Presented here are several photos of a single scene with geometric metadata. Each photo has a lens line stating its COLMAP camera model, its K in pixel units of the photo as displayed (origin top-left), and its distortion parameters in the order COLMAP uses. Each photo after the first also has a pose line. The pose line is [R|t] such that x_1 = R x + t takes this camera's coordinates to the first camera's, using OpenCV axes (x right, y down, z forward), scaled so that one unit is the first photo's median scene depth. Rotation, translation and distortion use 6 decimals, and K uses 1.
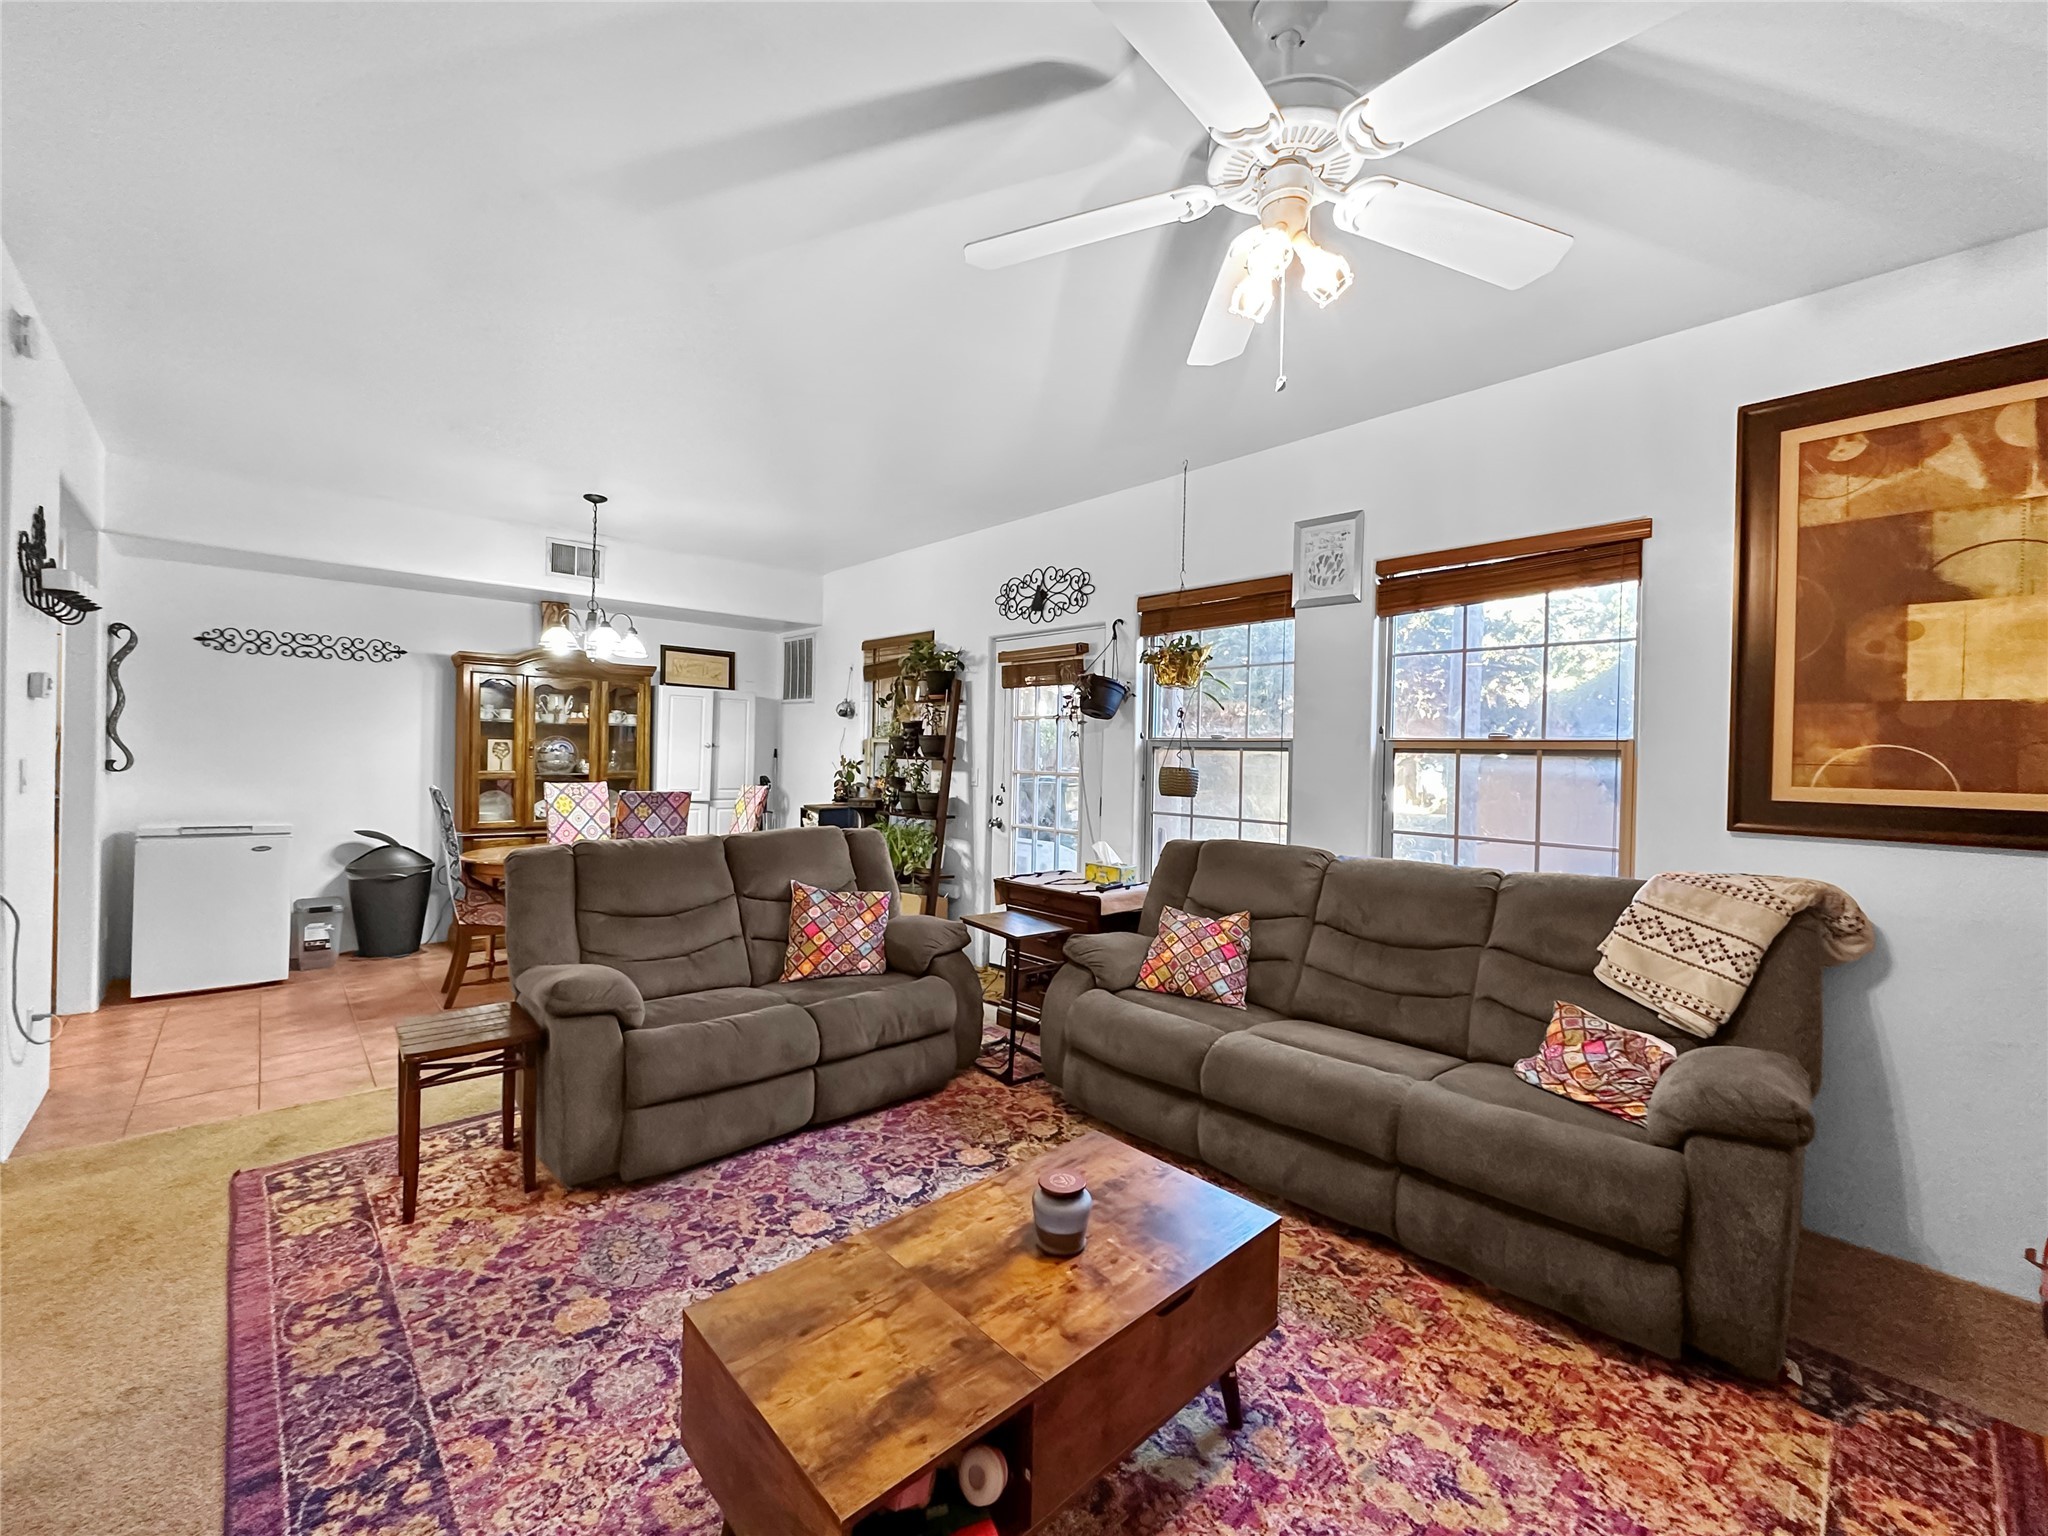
lens RADIAL K [[834.1, 0, 1021.6], [0, 834.1, 758.0], [0, 0, 1]] dist [-0.002289, -0.000226]
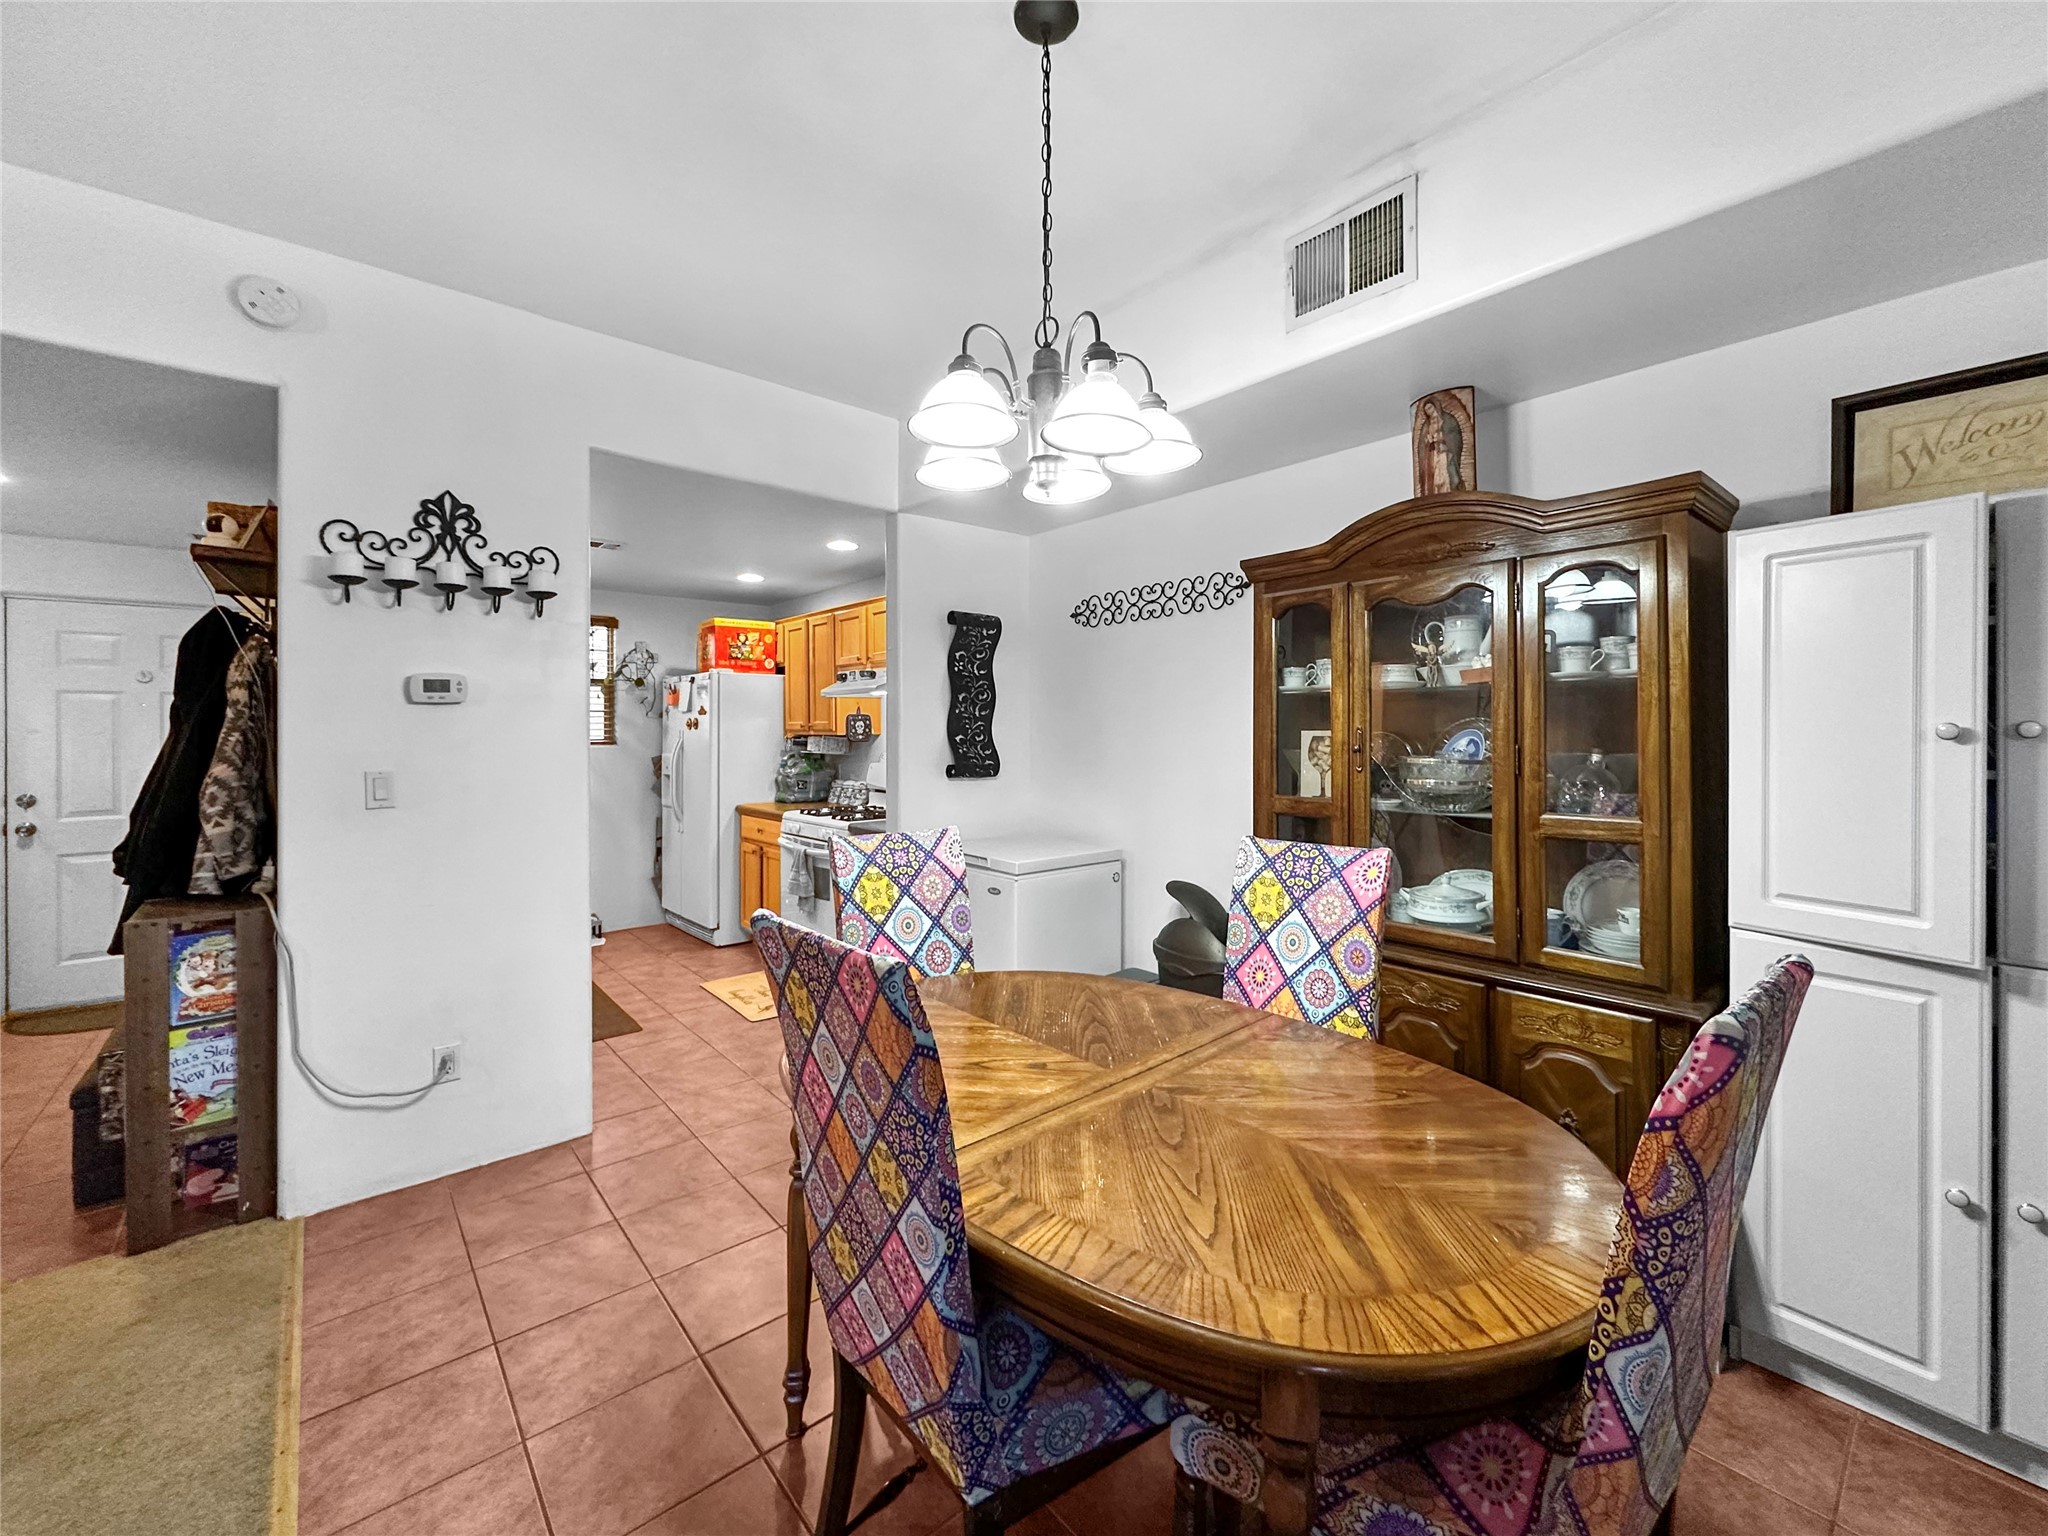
lens RADIAL K [[833.8, 0, 1030.9], [0, 833.8, 726.4], [0, 0, 1]] dist [-0.001853, -0.000144]
pose [[-0.026938, -0.025389, -0.999315, -0.267359], [-0.000046, 0.999677, -0.025397, -0.021752], [0.999637, -0.000638, -0.026930, 1.493963]]
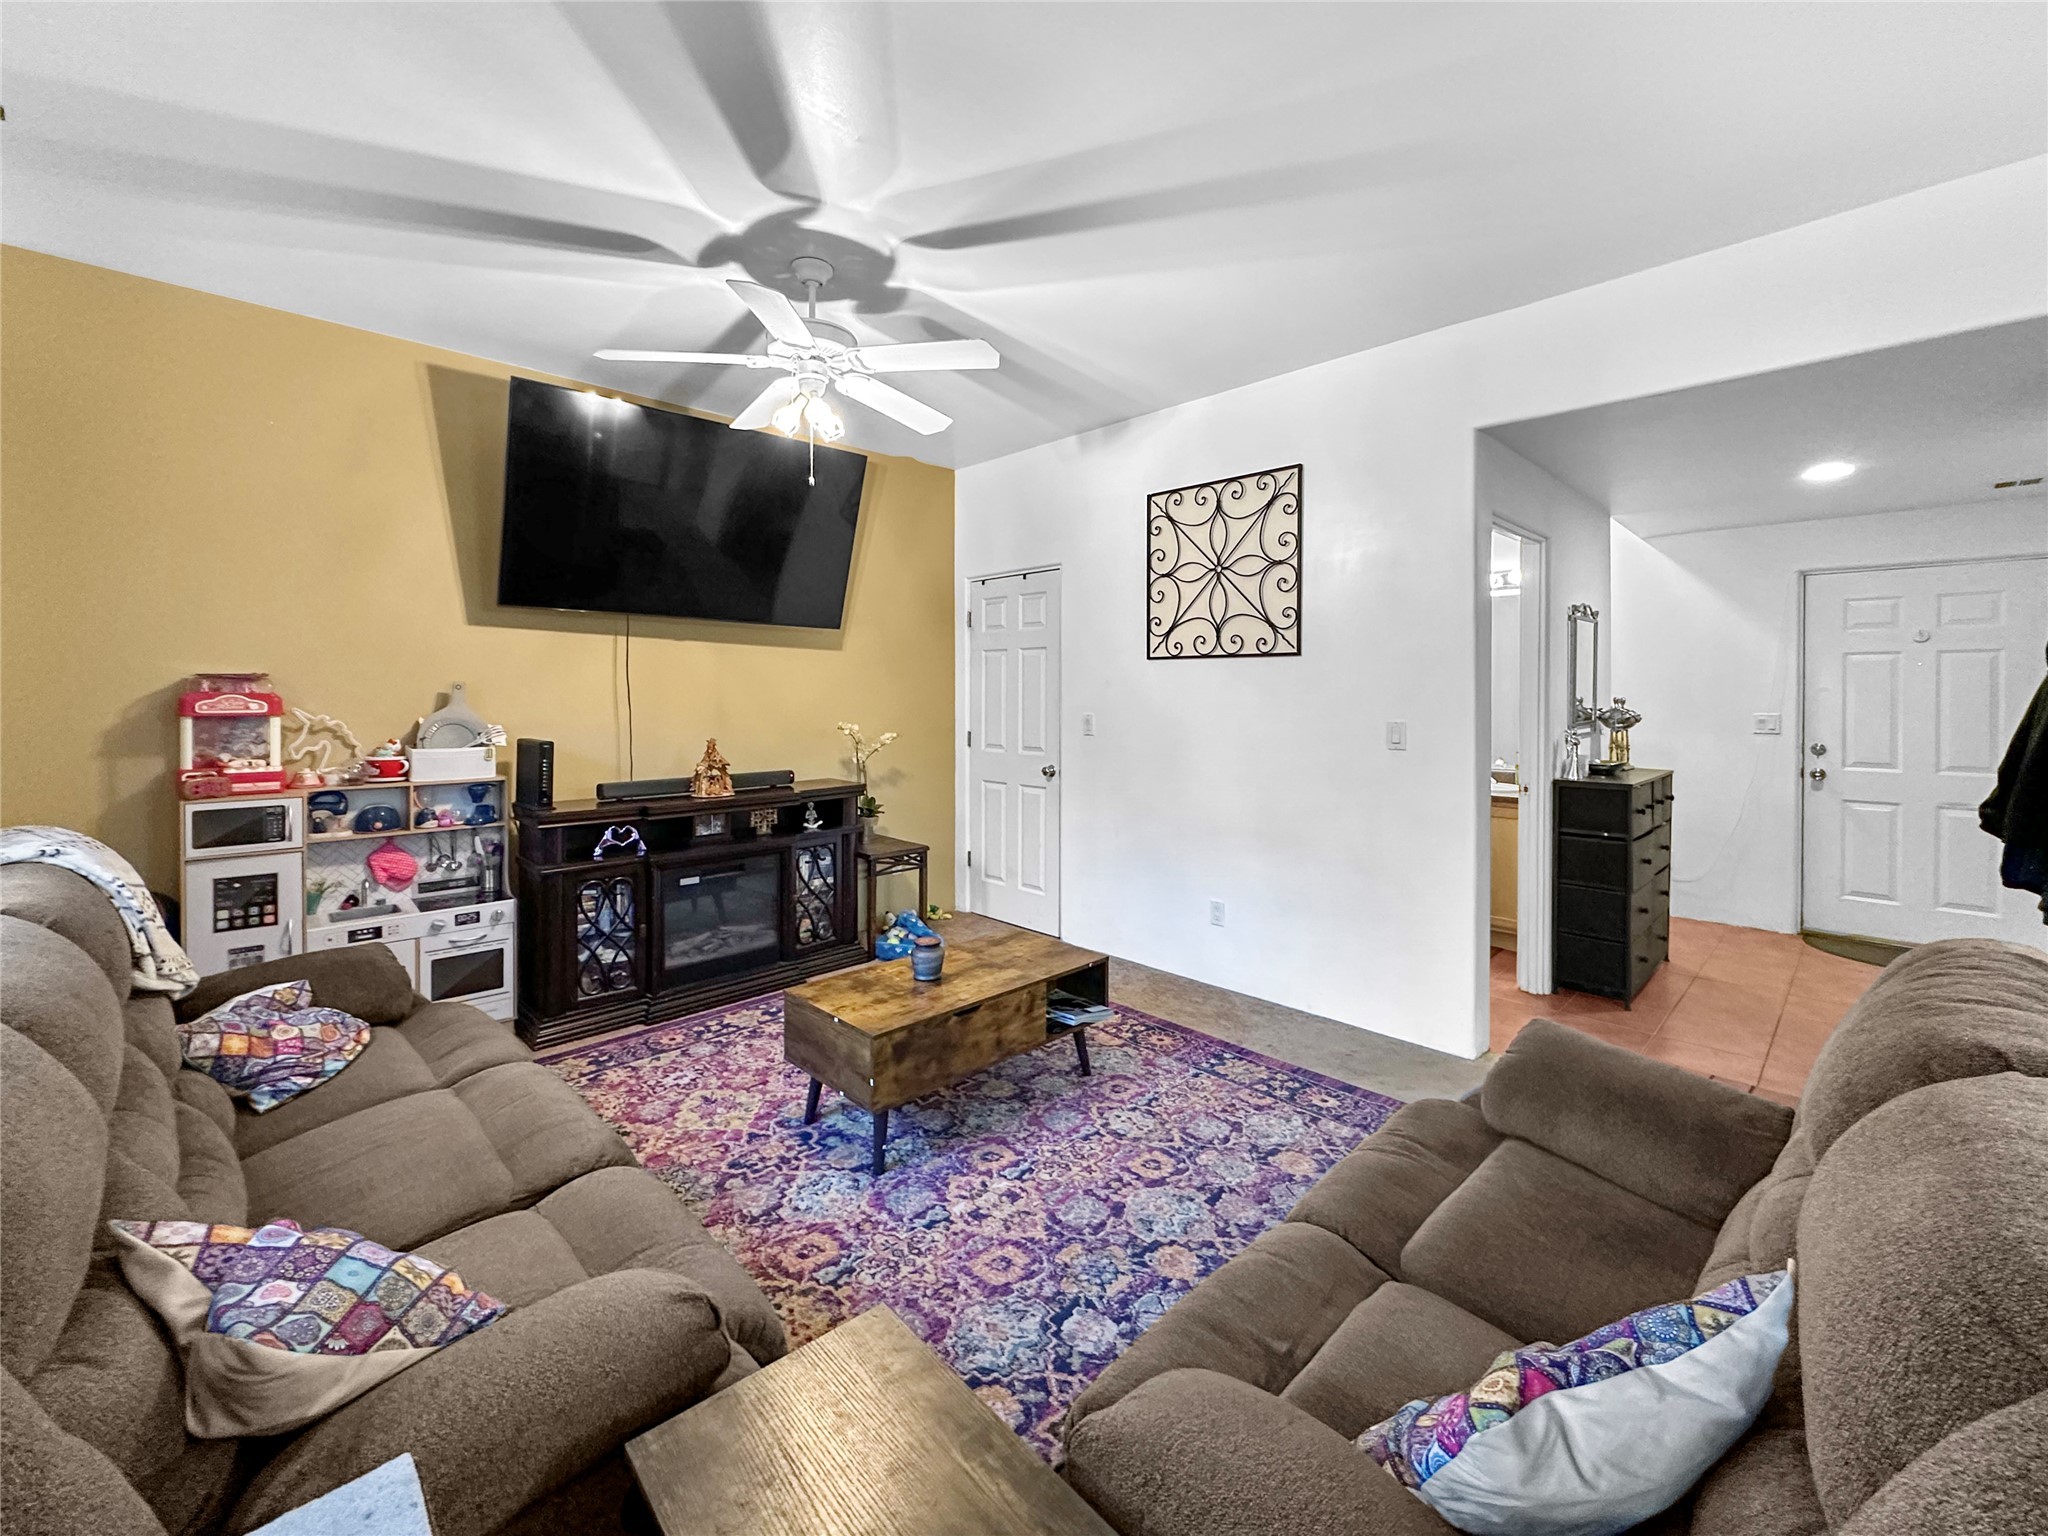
lens RADIAL K [[844.6, 0, 1024.8], [0, 844.6, 701.7], [0, 0, 1]] dist [-0.003133, -0.000070]
pose [[-0.999294, -0.024303, -0.028654, -0.045191], [-0.024829, 0.999527, 0.018151, -0.017887], [0.028200, 0.018850, -0.999425, 1.370510]]
